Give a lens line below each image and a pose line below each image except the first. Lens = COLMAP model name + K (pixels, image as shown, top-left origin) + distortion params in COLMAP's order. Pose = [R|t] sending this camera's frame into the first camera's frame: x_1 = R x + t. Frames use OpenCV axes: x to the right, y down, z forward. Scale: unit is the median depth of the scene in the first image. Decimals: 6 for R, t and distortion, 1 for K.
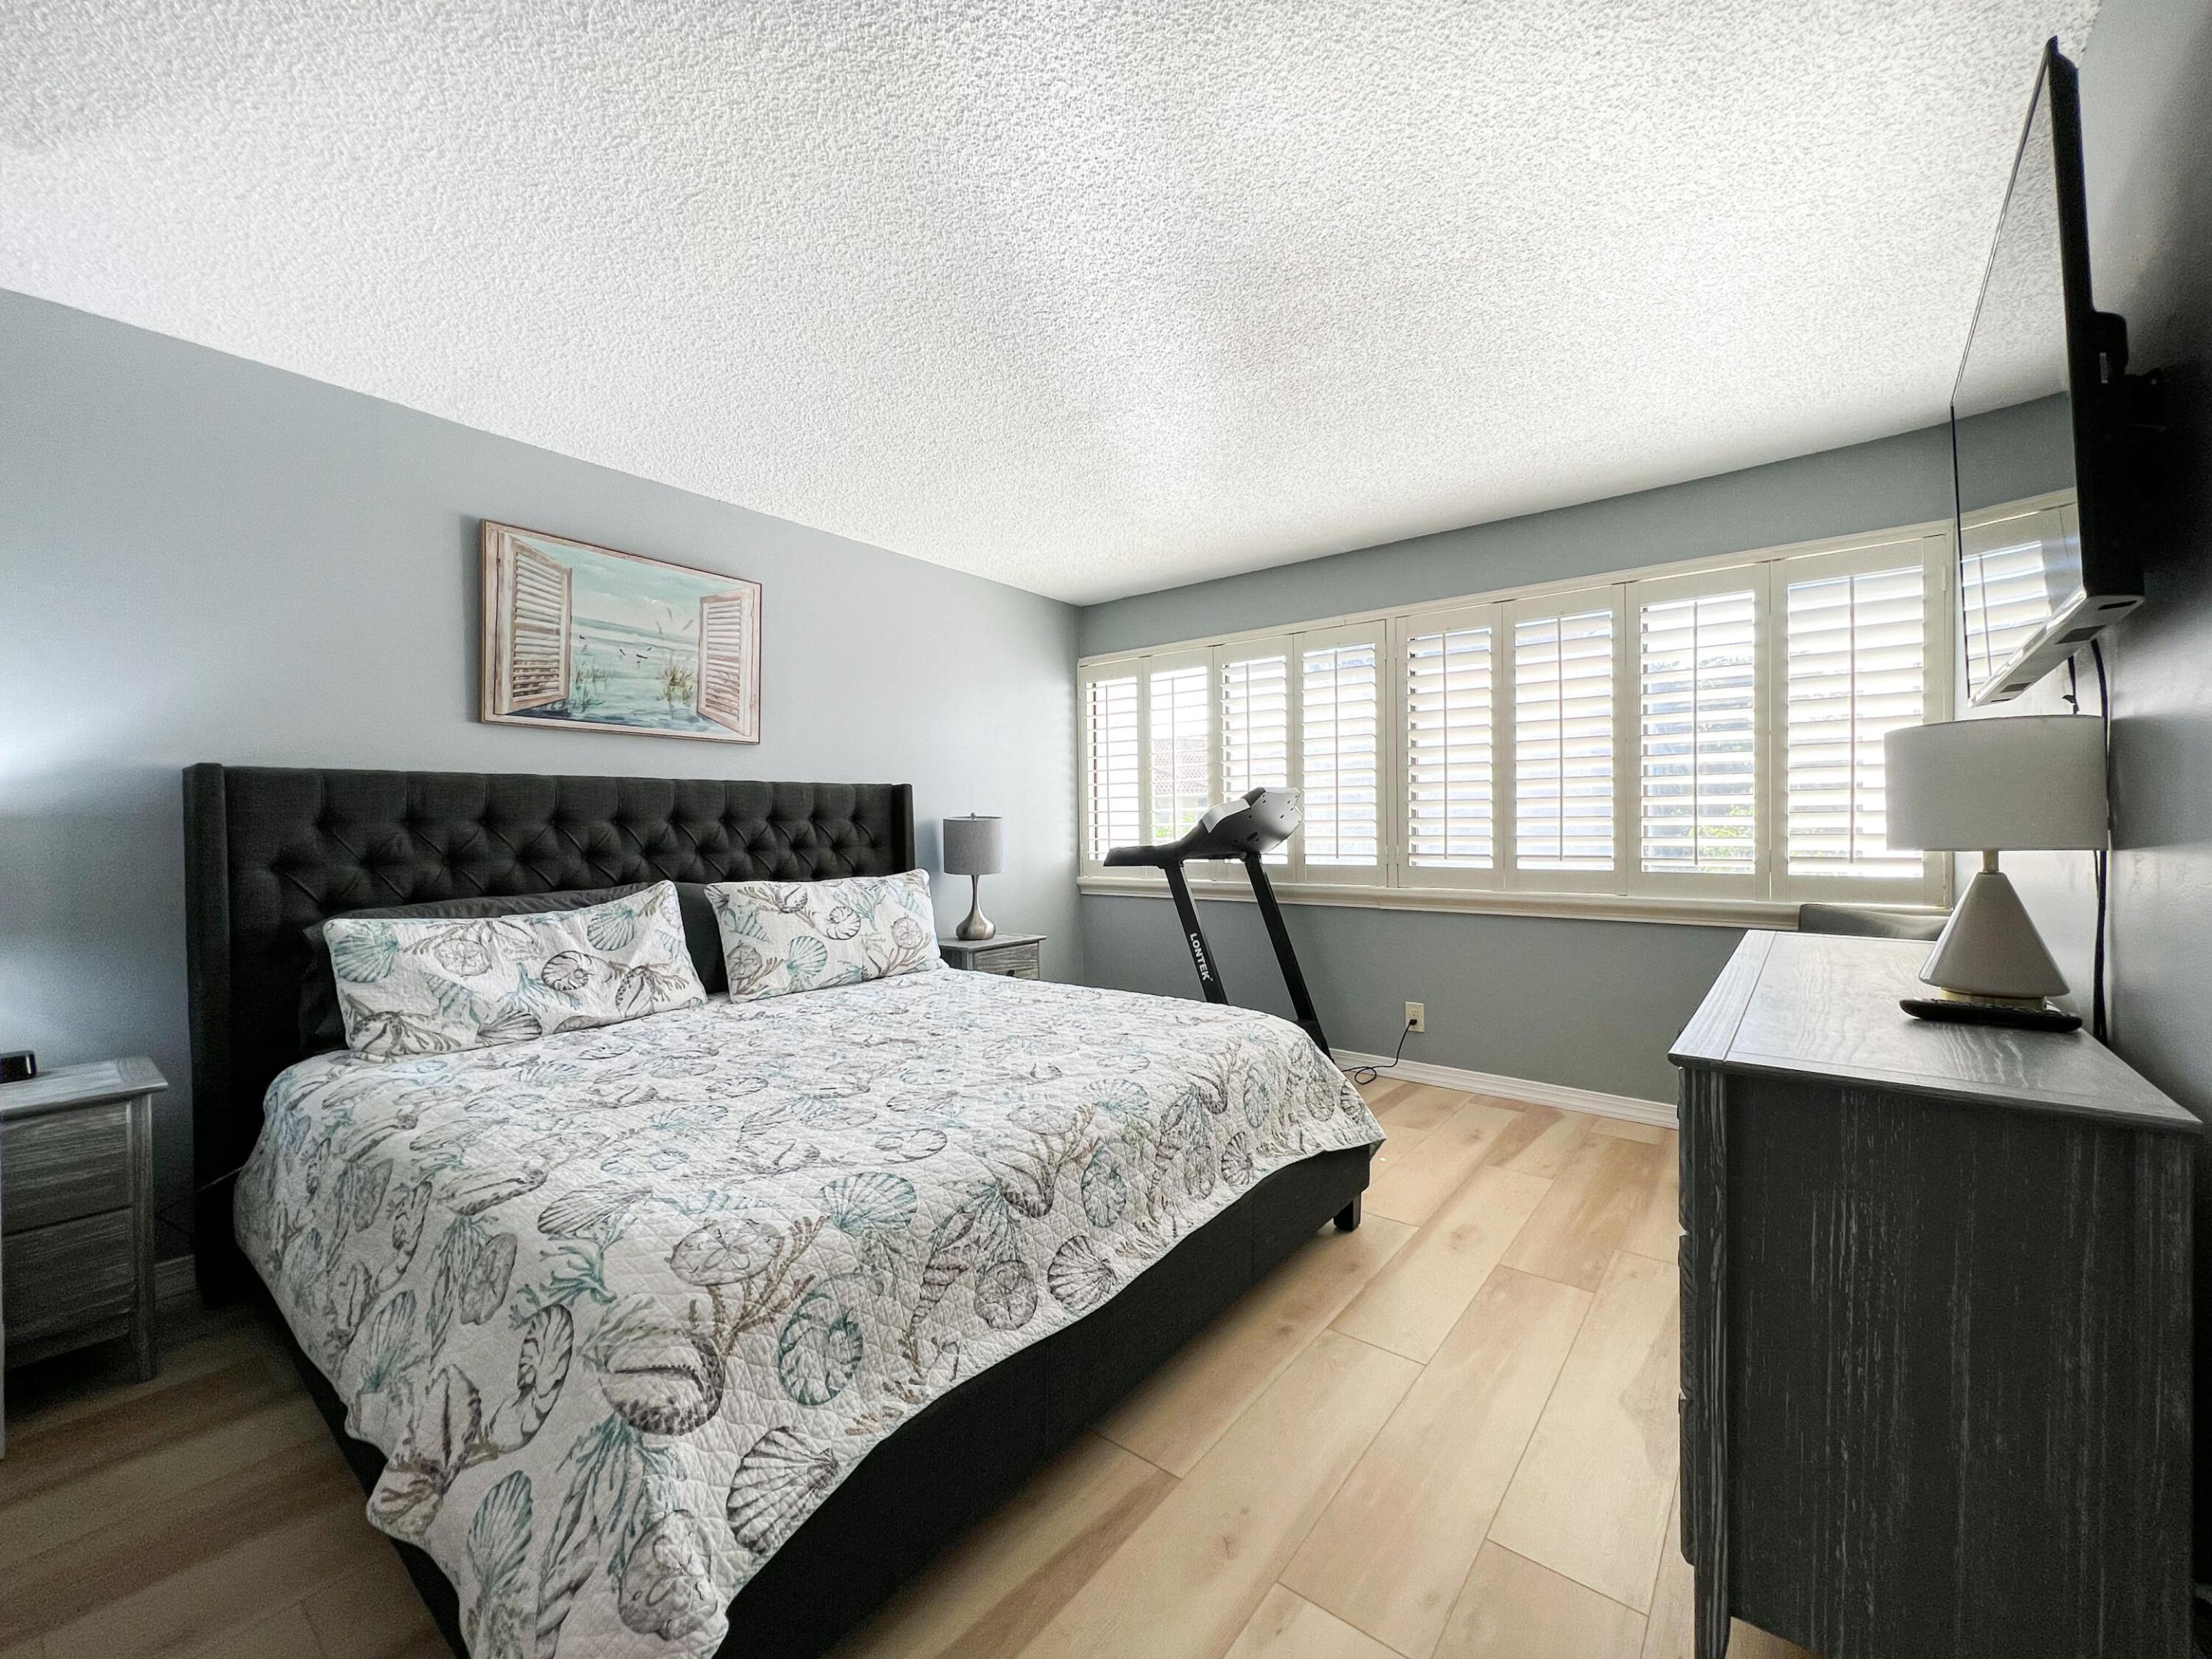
lens RADIAL K [[880.9, 0, 1106.0], [0, 880.9, 829.5], [0, 0, 1]] dist [-0.012956, -0.000009]
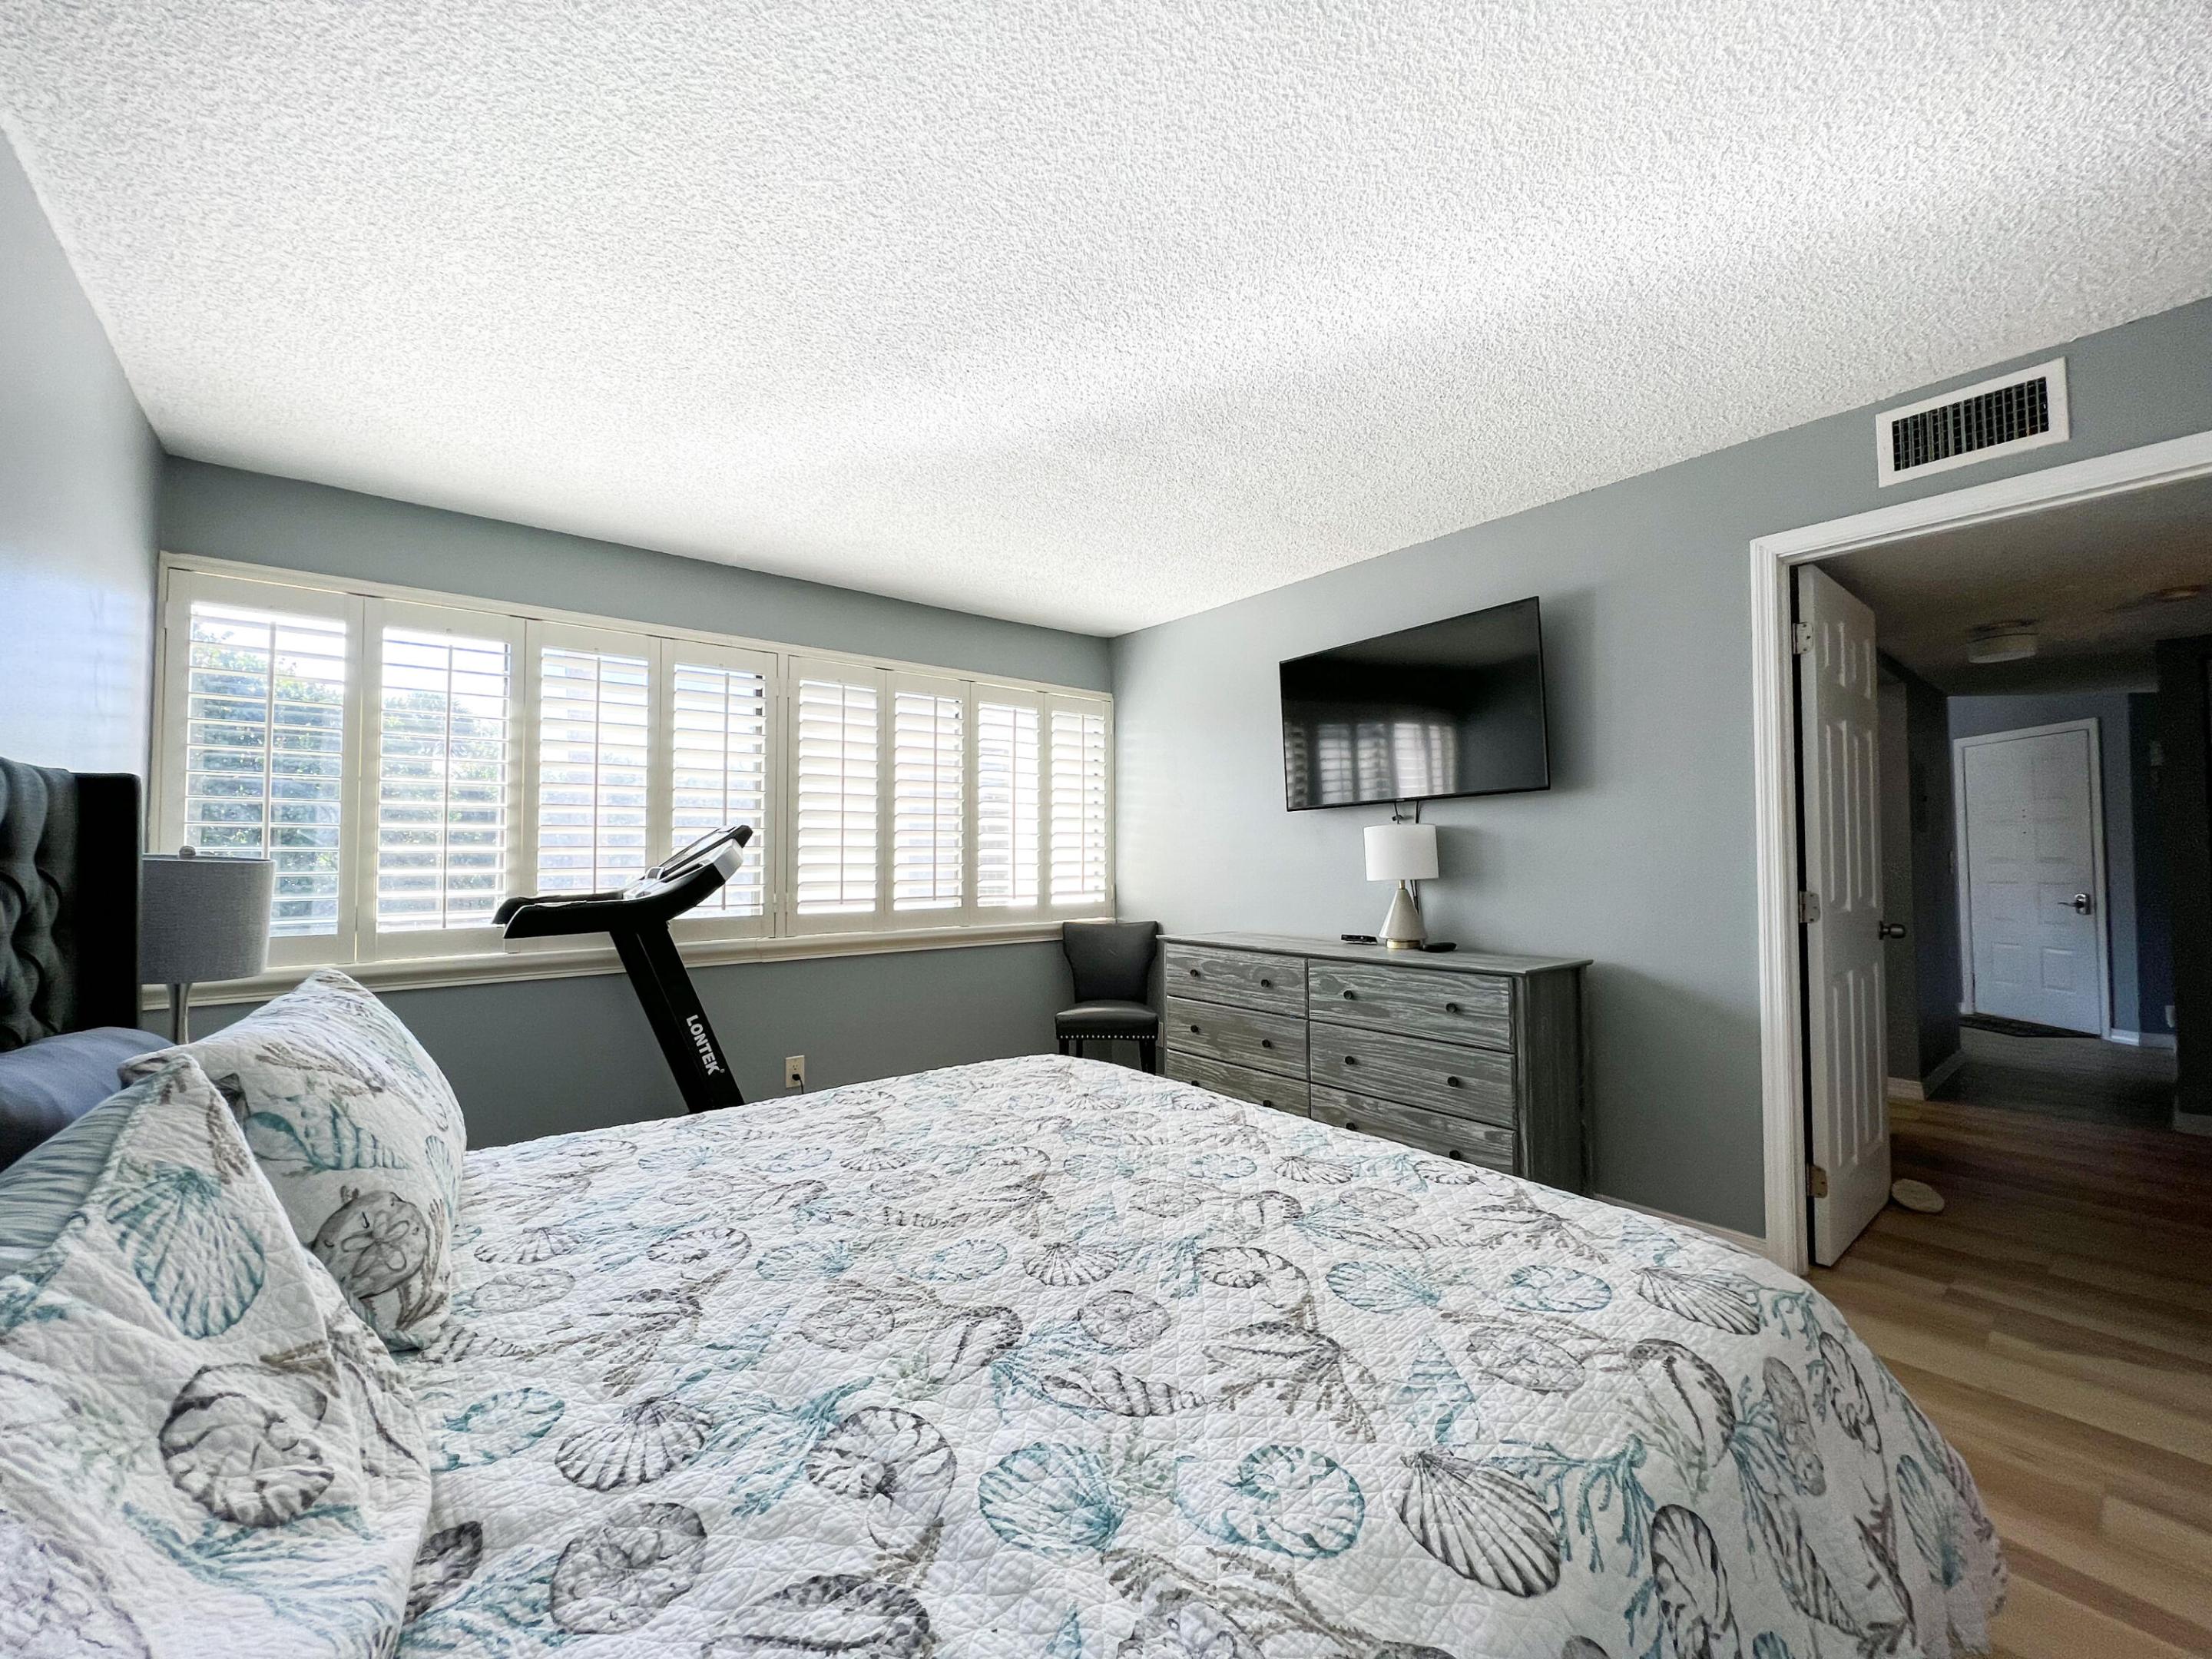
lens RADIAL K [[886.7, 0, 1106.0], [0, 886.7, 829.5], [0, 0, 1]] dist [-0.003828, -0.000276]
pose [[0.222839, 0.045220, 0.973806, -0.665583], [0.007578, 0.998813, -0.048116, -0.002097], [-0.974826, 0.018102, 0.222232, 0.567871]]
